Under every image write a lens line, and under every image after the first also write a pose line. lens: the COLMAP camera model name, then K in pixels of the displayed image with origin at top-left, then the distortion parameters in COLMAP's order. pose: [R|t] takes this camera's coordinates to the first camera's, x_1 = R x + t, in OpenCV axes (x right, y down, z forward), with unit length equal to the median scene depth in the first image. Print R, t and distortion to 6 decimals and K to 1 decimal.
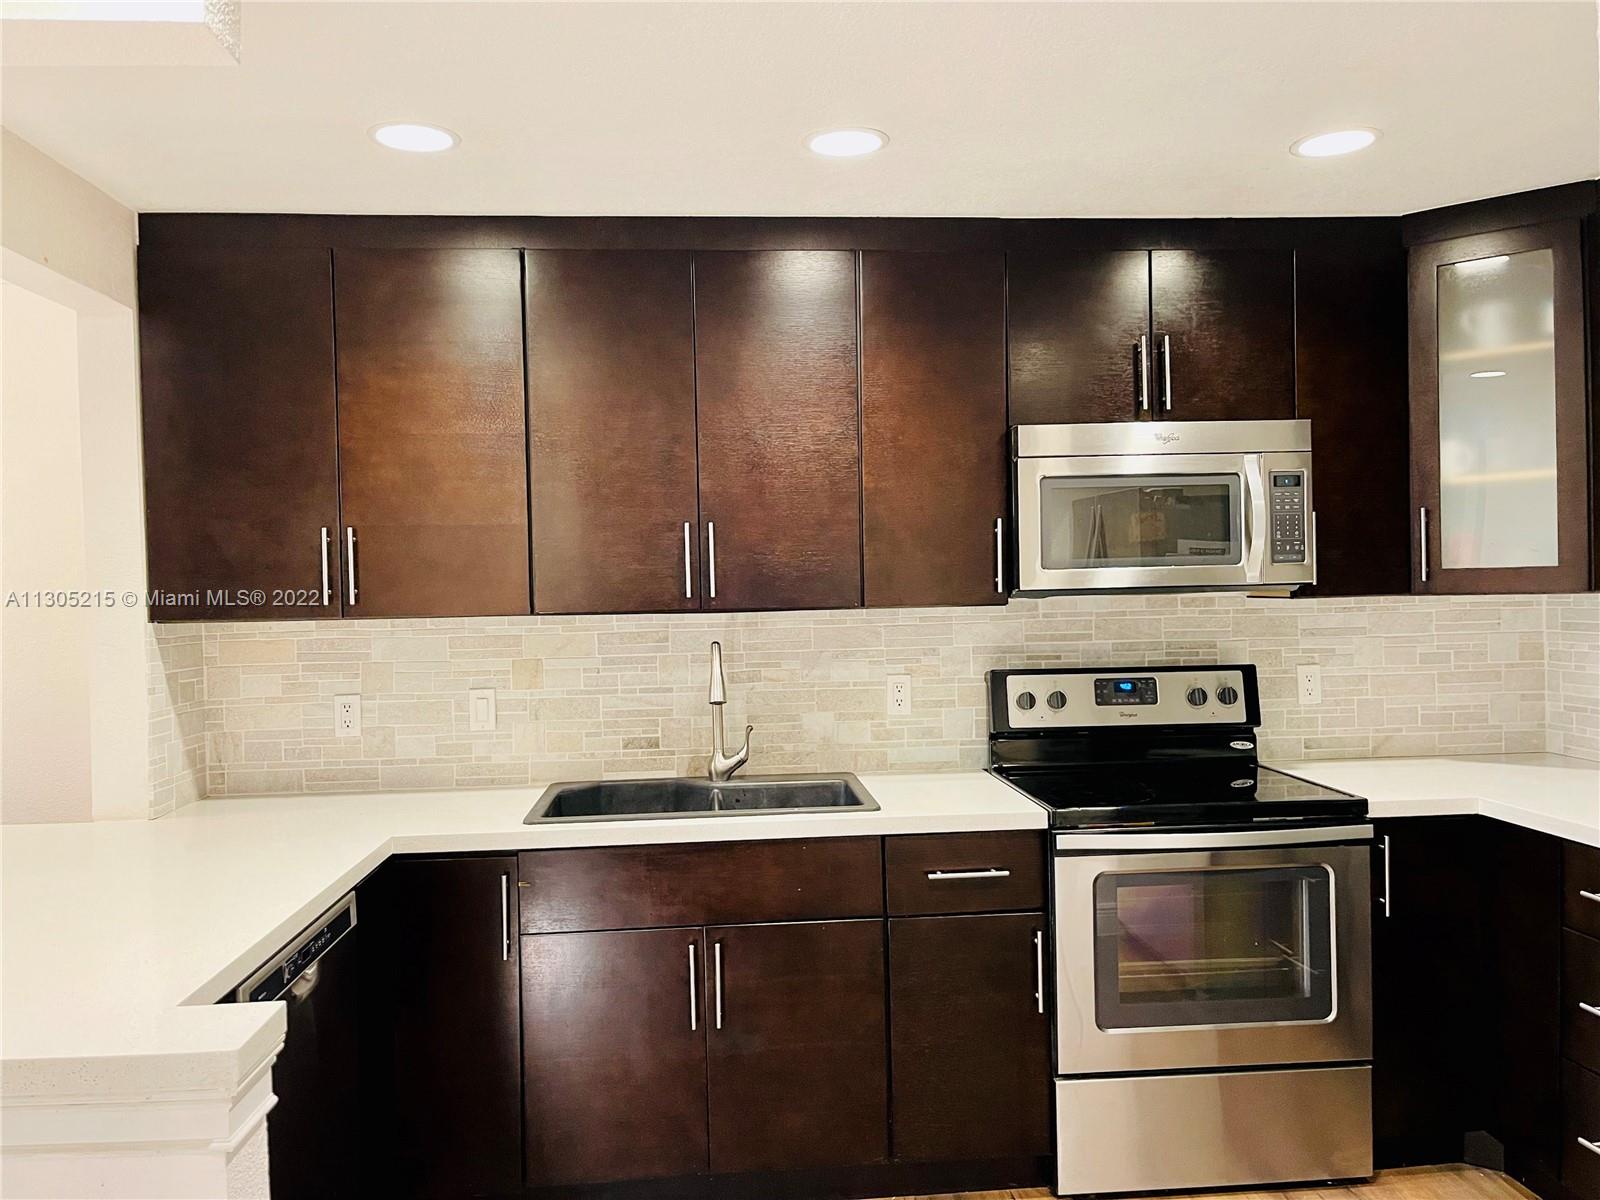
lens RADIAL K [[1230.1, 0, 800.0], [0, 1230.1, 600.0], [0, 0, 1]] dist [0.091489, -0.208180]
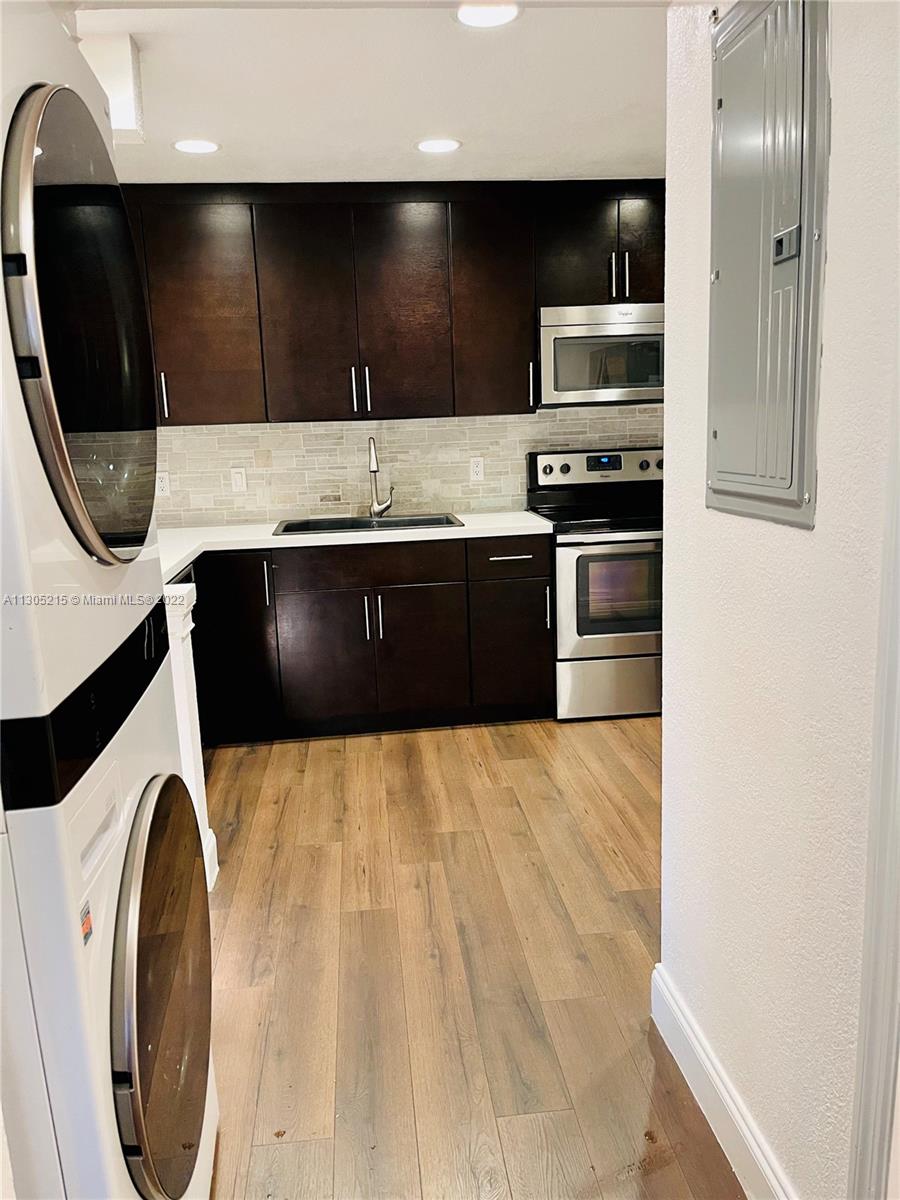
lens RADIAL K [[922.5, 0, 450.0], [0, 922.5, 600.0], [0, 0, 1]] dist [0.091489, -0.208180]
pose [[0.999459, -0.020517, 0.025713, 0.004893], [0.015597, 0.983773, 0.178740, 0.027088], [-0.028963, -0.178242, 0.983560, -0.341068]]
